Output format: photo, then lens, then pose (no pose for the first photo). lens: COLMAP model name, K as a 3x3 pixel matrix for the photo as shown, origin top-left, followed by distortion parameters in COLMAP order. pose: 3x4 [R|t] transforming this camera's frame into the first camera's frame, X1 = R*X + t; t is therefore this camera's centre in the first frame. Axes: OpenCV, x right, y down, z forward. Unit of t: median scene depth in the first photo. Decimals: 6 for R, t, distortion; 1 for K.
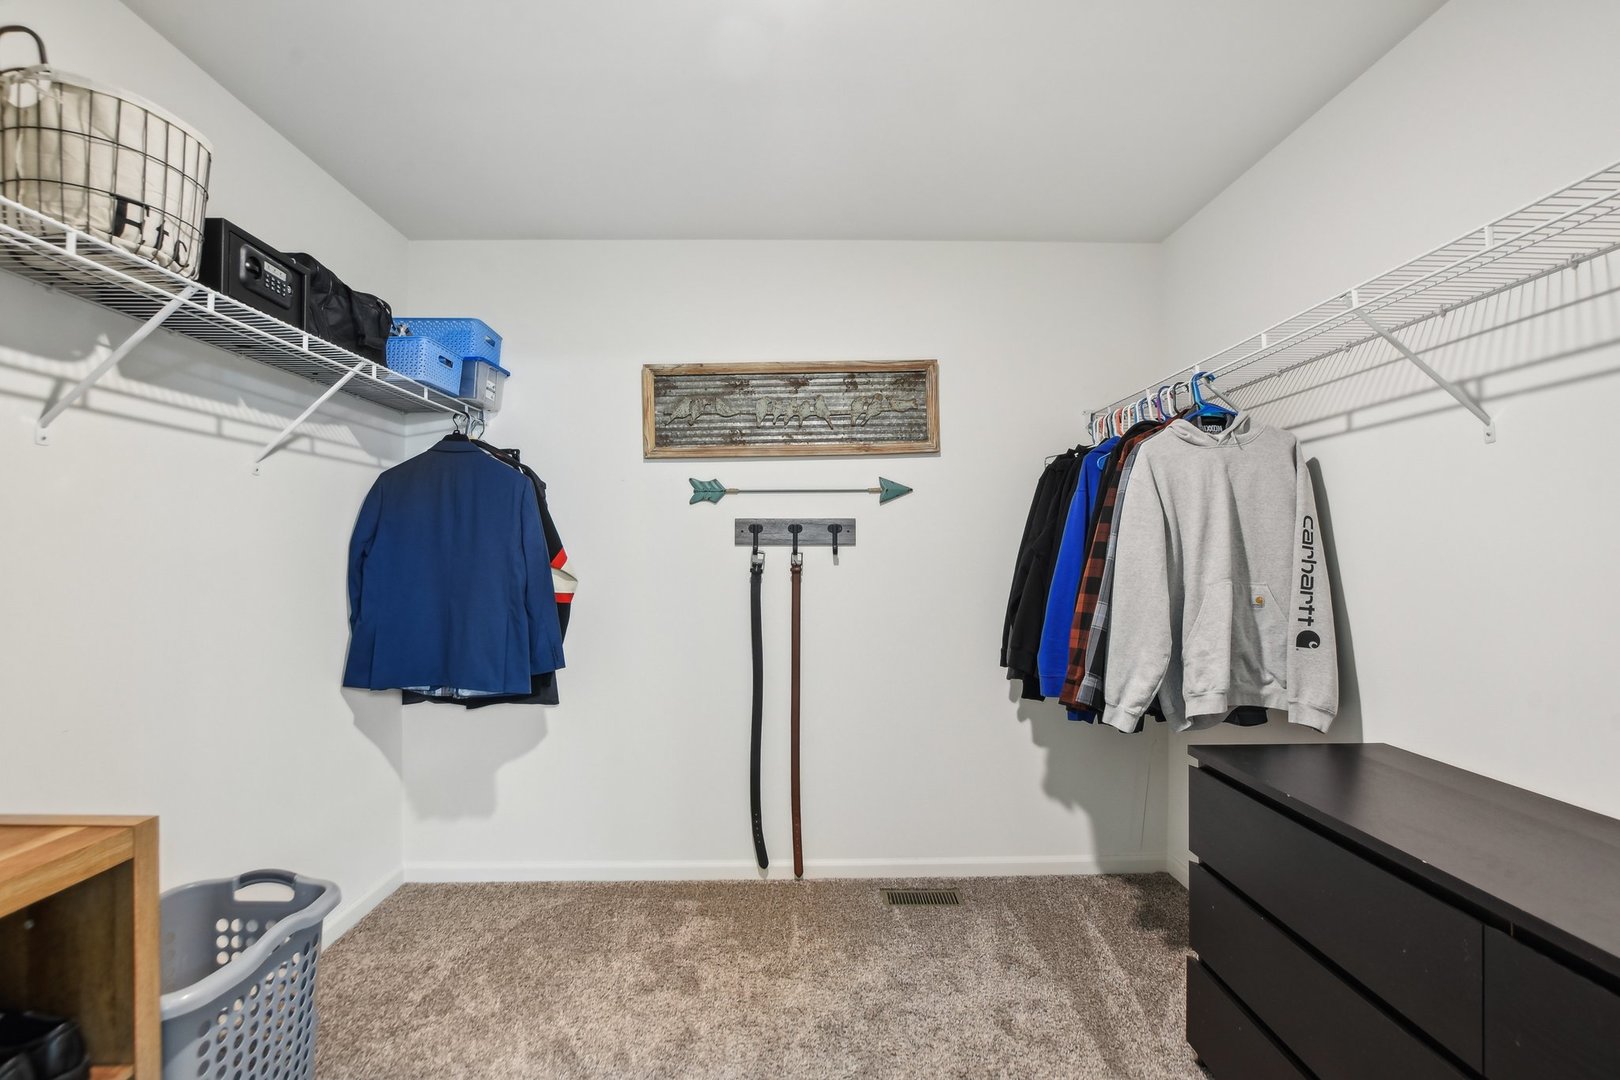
lens RADIAL K [[748.4, 0, 807.2], [0, 748.4, 540.1], [0, 0, 1]] dist [-0.000014, 0.000000]
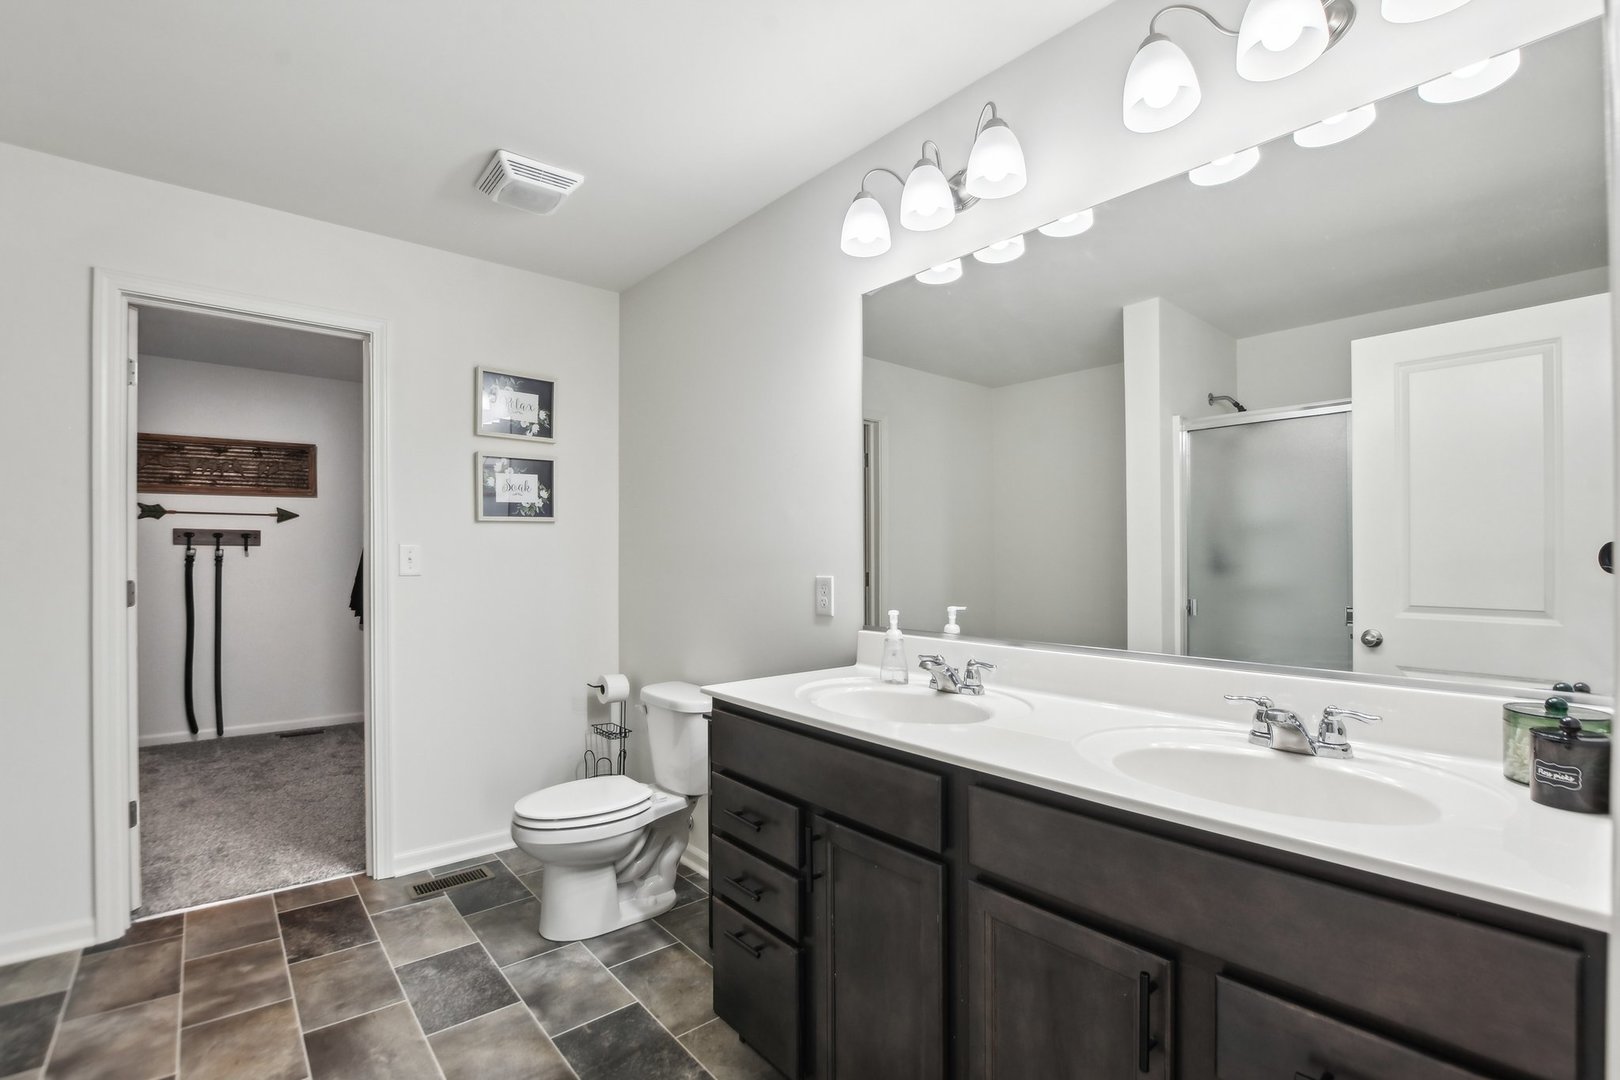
lens RADIAL K [[734.6, 0, 801.3], [0, 734.6, 559.2], [0, 0, 1]] dist [-0.023766, -0.000613]
pose [[0.789118, 0.004705, 0.614224, 0.022008], [-0.005597, 0.999984, -0.000470, 0.032850], [-0.614216, -0.003067, 0.789132, -1.134242]]
